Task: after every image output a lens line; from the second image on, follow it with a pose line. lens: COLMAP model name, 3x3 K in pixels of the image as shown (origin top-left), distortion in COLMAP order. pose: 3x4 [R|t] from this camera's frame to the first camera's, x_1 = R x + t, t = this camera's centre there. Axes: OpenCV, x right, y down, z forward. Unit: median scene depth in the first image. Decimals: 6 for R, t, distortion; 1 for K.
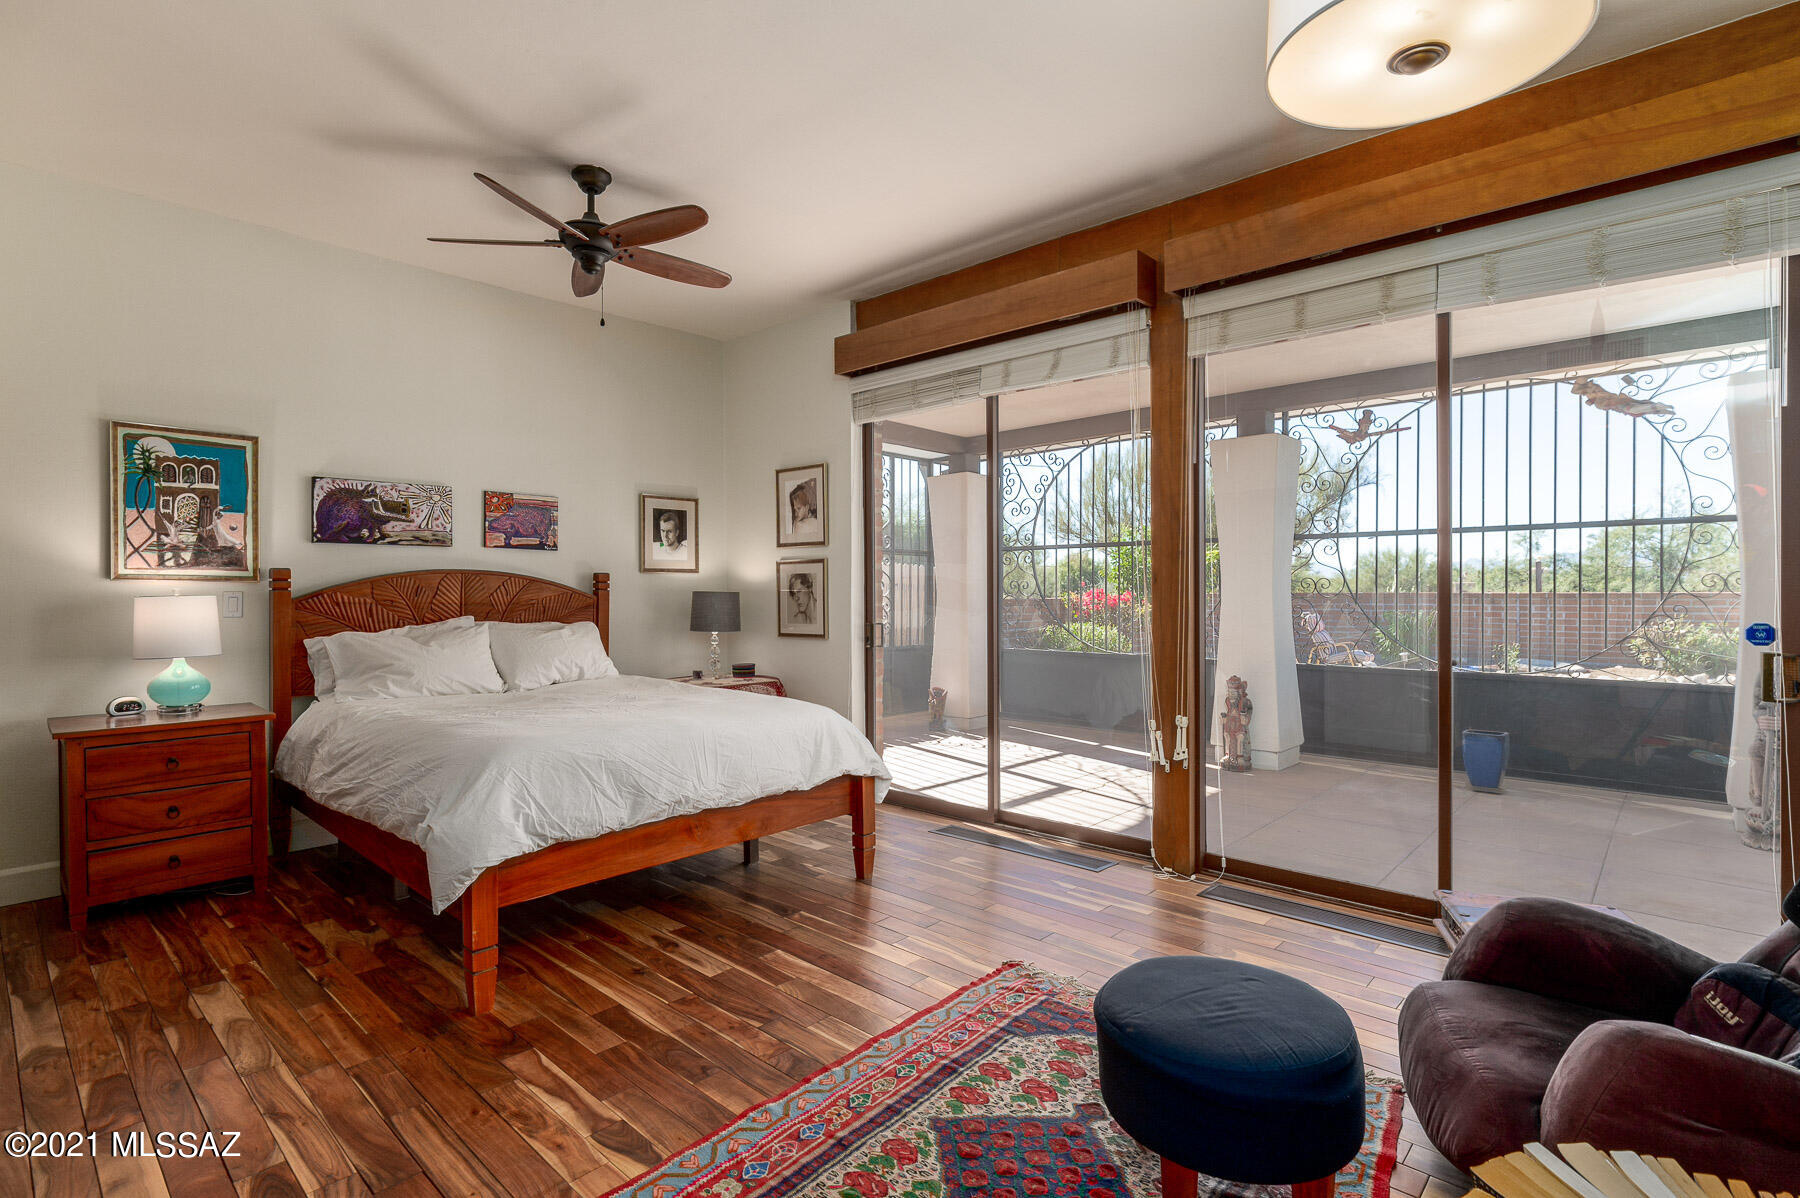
lens RADIAL K [[863.9, 0, 895.2], [0, 863.9, 595.9], [0, 0, 1]] dist [-0.001852, 0.000772]
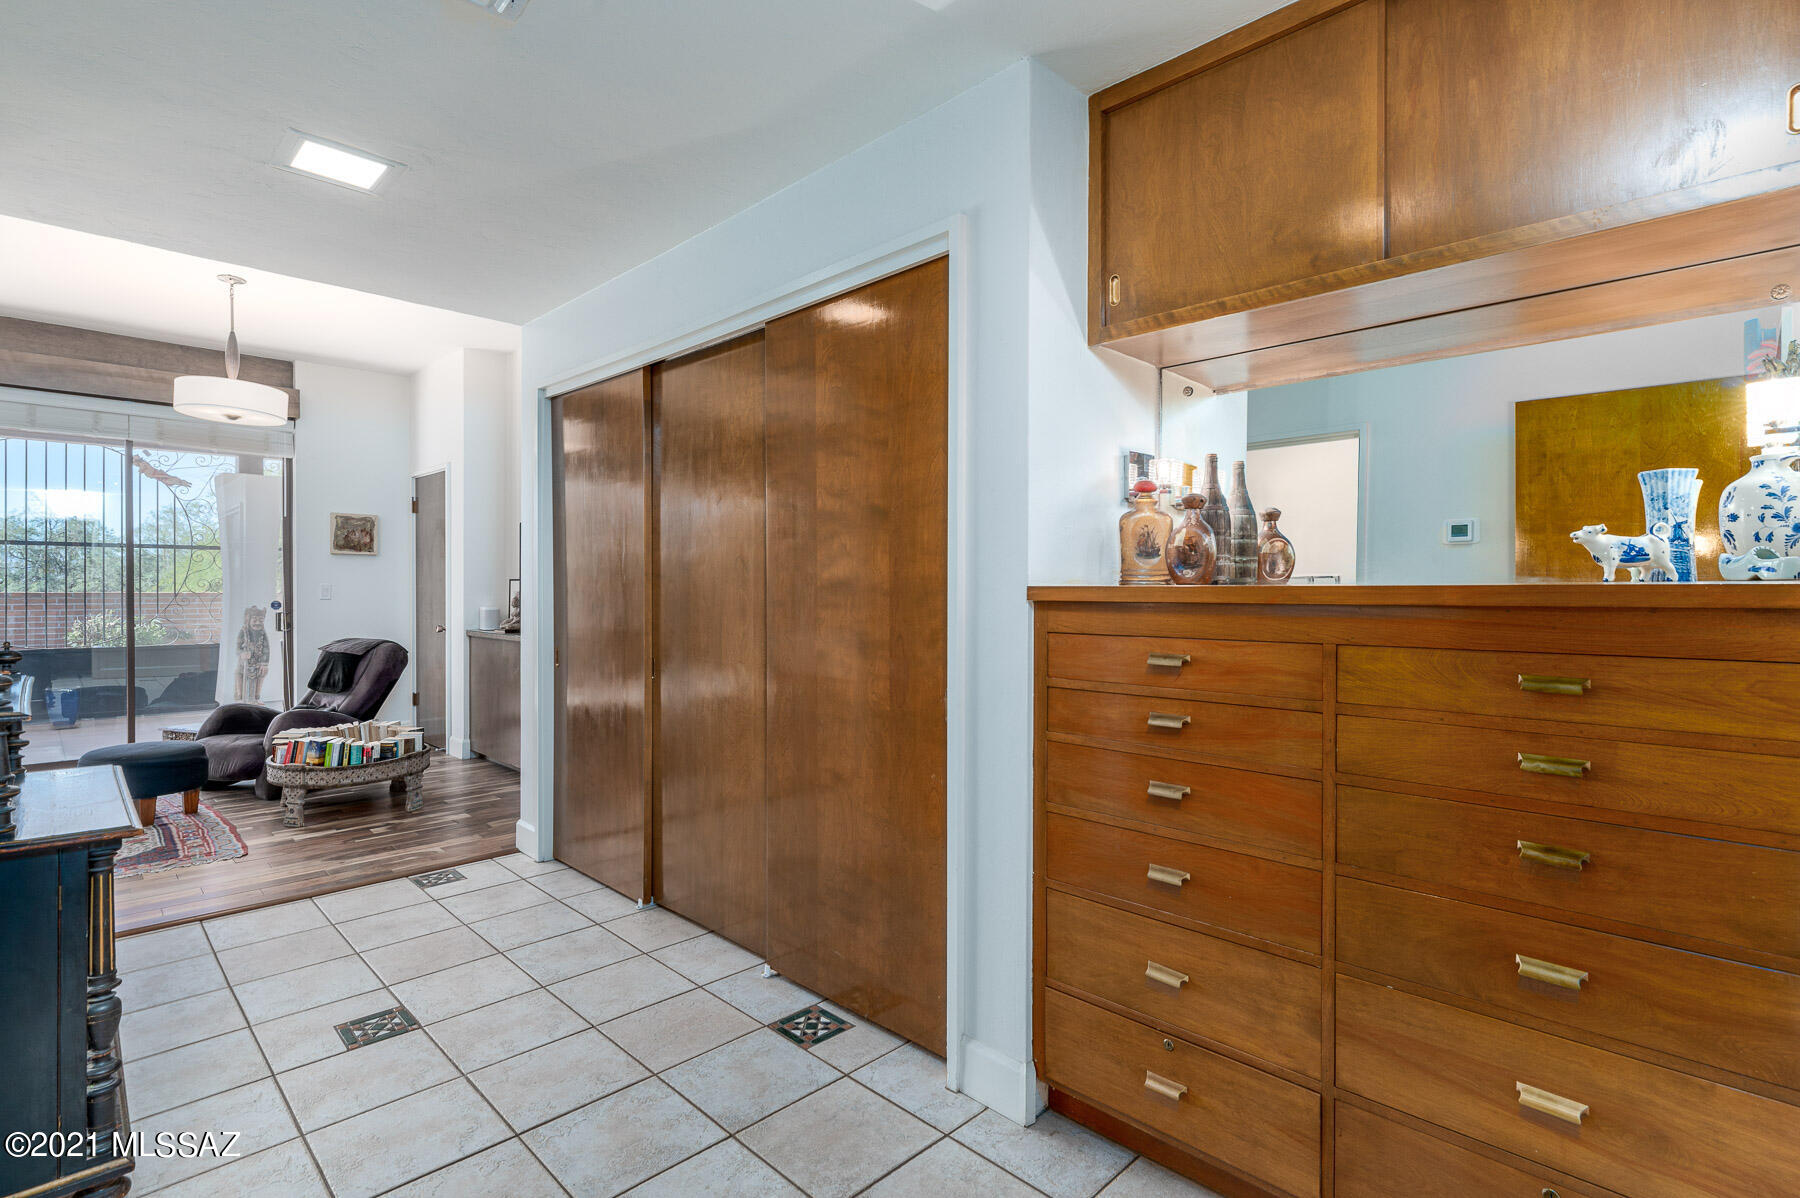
lens RADIAL K [[863.9, 0, 905.2], [0, 863.9, 599.0], [0, 0, 1]] dist [-0.001852, 0.000772]
pose [[0.034943, -0.006047, 0.999371, -0.996602], [0.004522, 0.999972, 0.005893, 0.014550], [-0.999379, 0.004313, 0.034969, -0.631881]]
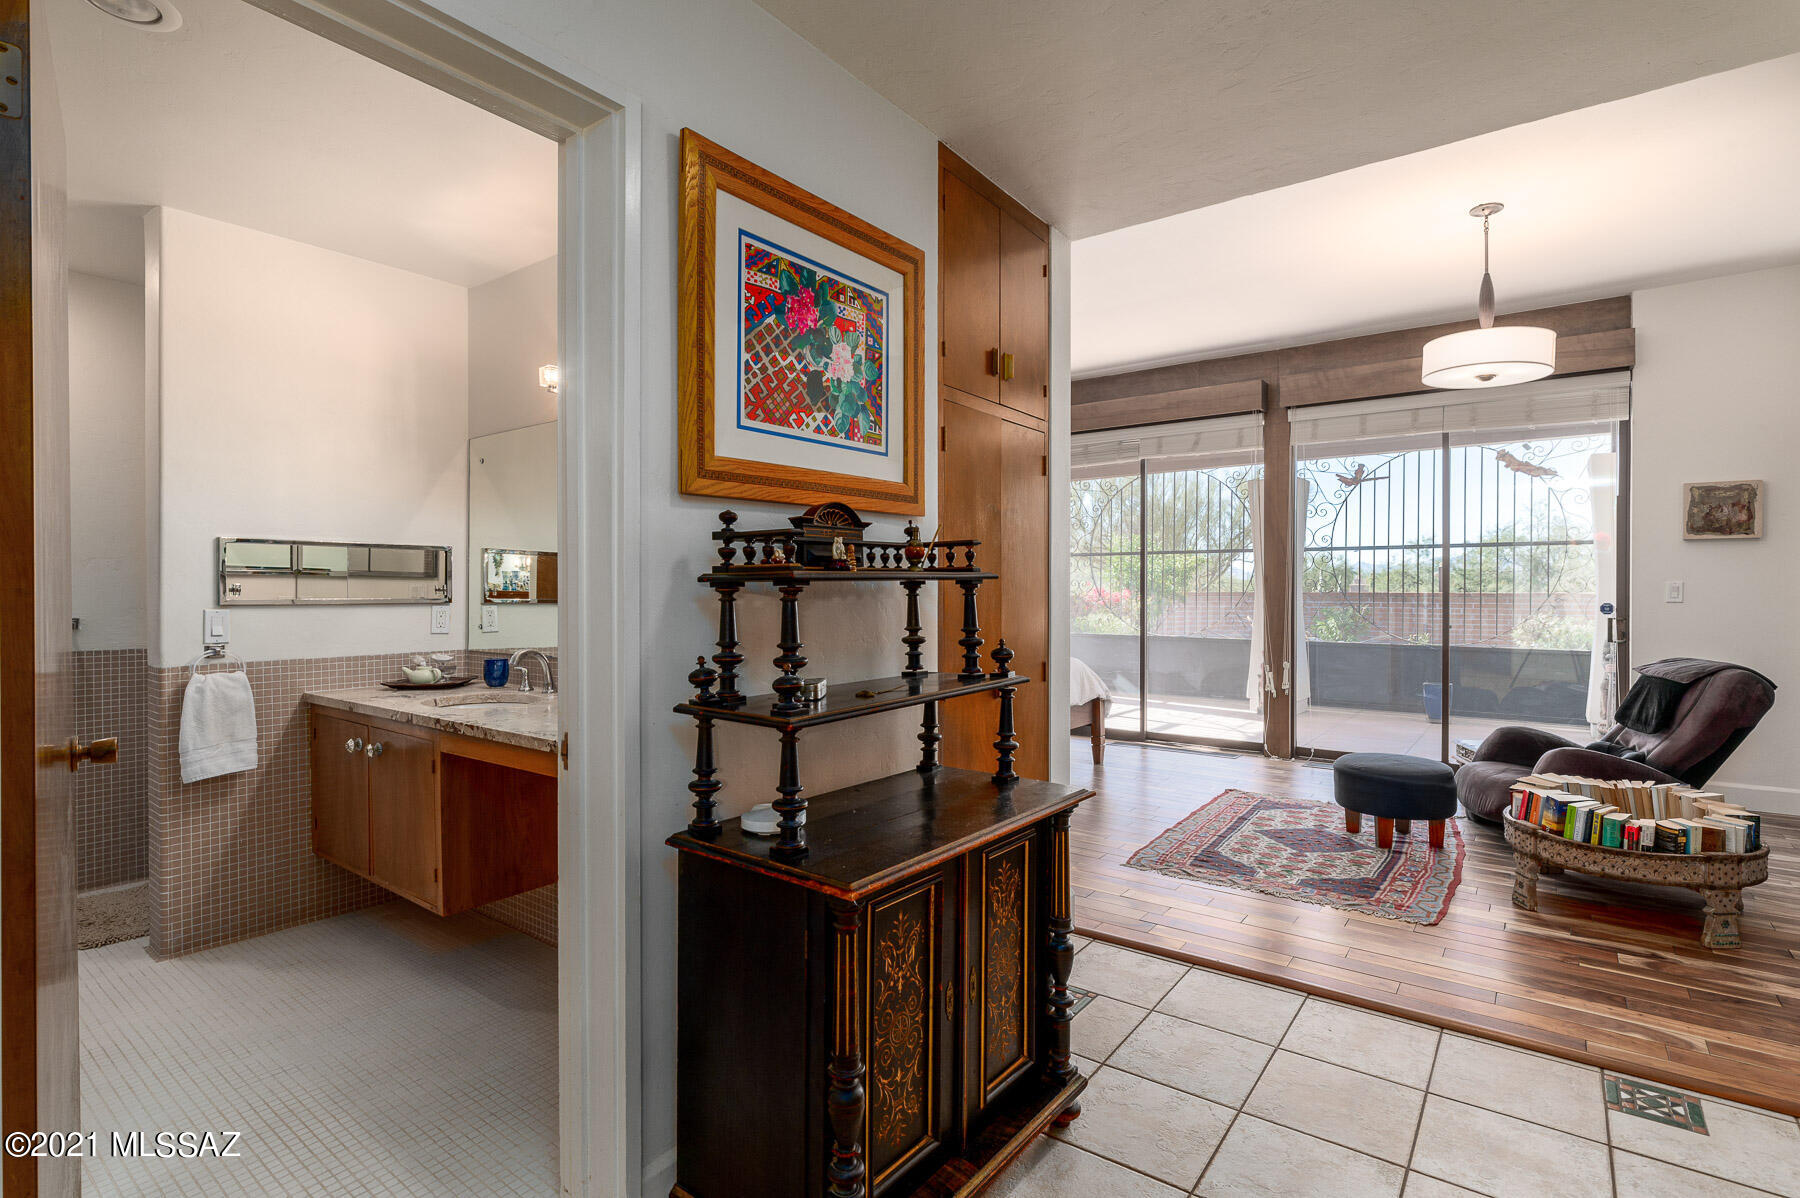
lens RADIAL K [[863.9, 0, 902.0], [0, 863.9, 594.9], [0, 0, 1]] dist [-0.001852, 0.000772]
pose [[0.994896, 0.003774, 0.100839, -0.560981], [-0.003625, 0.999992, -0.001665, 0.015473], [-0.100844, 0.001291, 0.994901, -0.562421]]
